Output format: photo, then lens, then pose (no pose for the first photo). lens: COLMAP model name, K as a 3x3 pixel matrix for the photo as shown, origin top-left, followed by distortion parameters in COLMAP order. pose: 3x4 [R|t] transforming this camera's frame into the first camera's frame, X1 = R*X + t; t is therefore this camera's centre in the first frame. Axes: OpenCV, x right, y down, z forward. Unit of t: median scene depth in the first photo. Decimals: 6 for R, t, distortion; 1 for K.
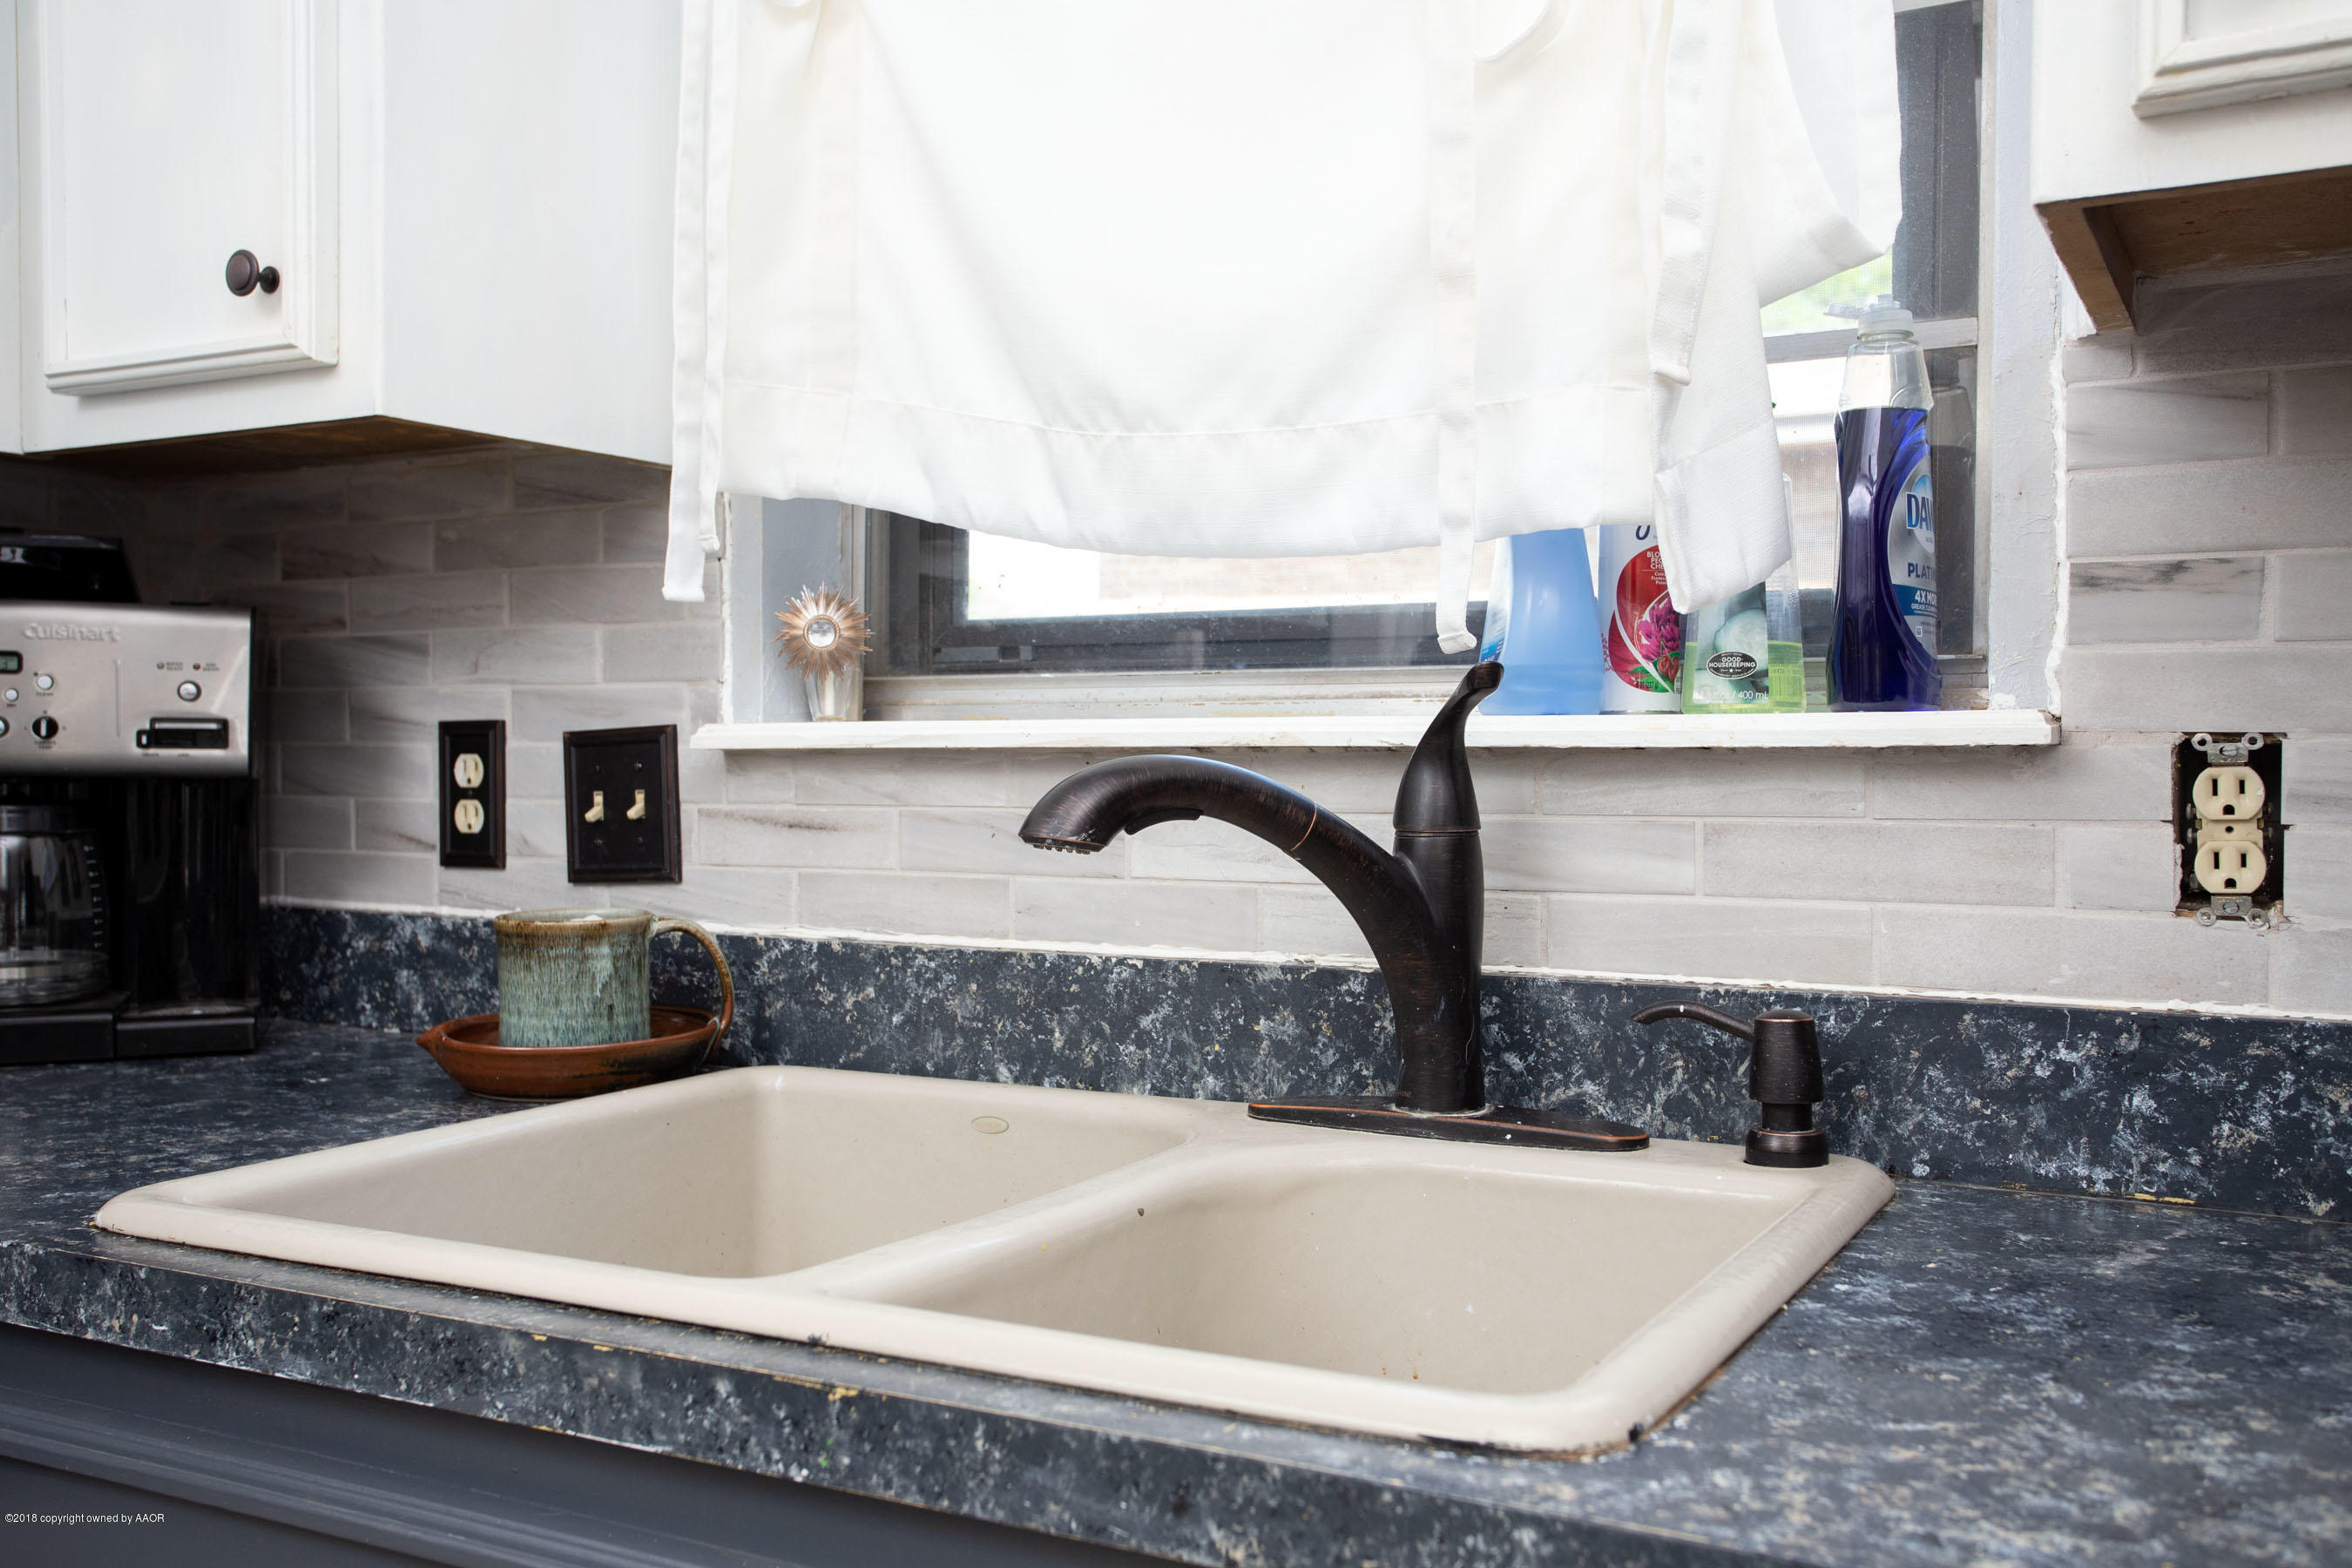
lens RADIAL K [[2129.0, 0, 1179.4], [0, 2129.0, 776.0], [0, 0, 1]] dist [0.012301, 0.015614]
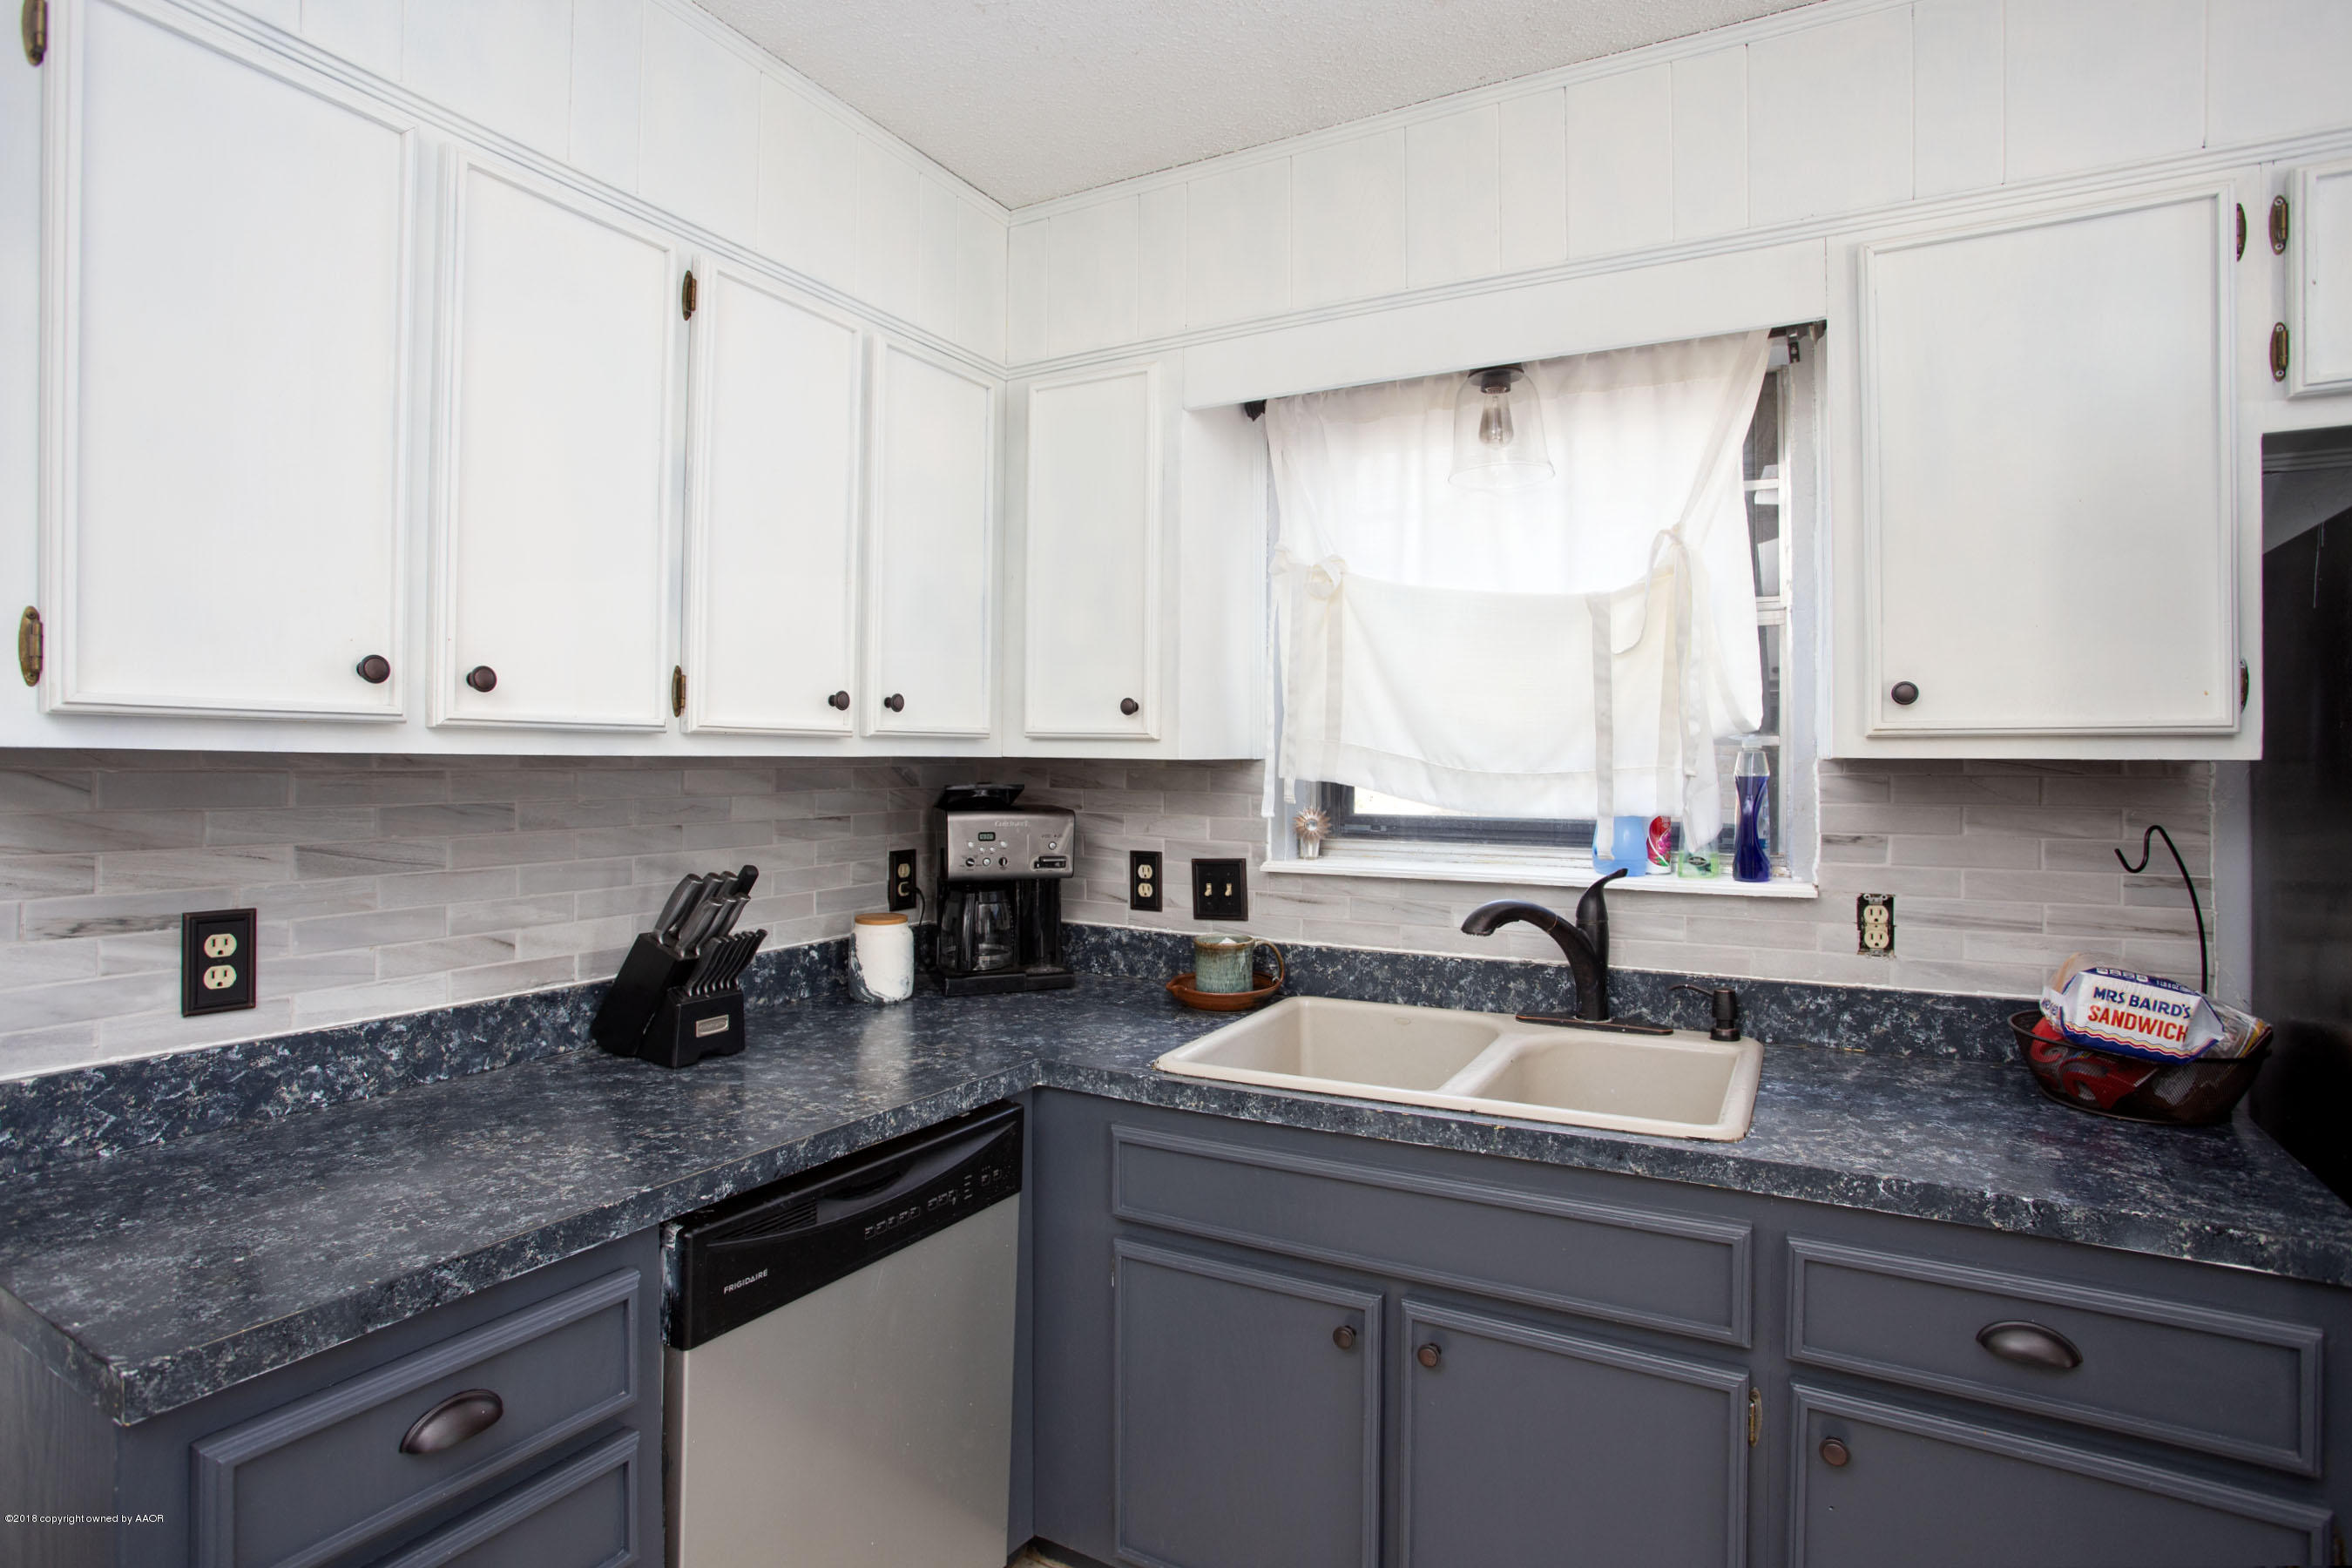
lens RADIAL K [[1164.9, 0, 1209.2], [0, 1164.9, 755.6], [0, 0, 1]] dist [-0.049321, 0.006592]
pose [[0.999962, -0.007381, 0.004707, -0.412577], [0.007448, 0.999867, -0.014537, -0.182551], [-0.004599, 0.014571, 0.999883, -0.553357]]
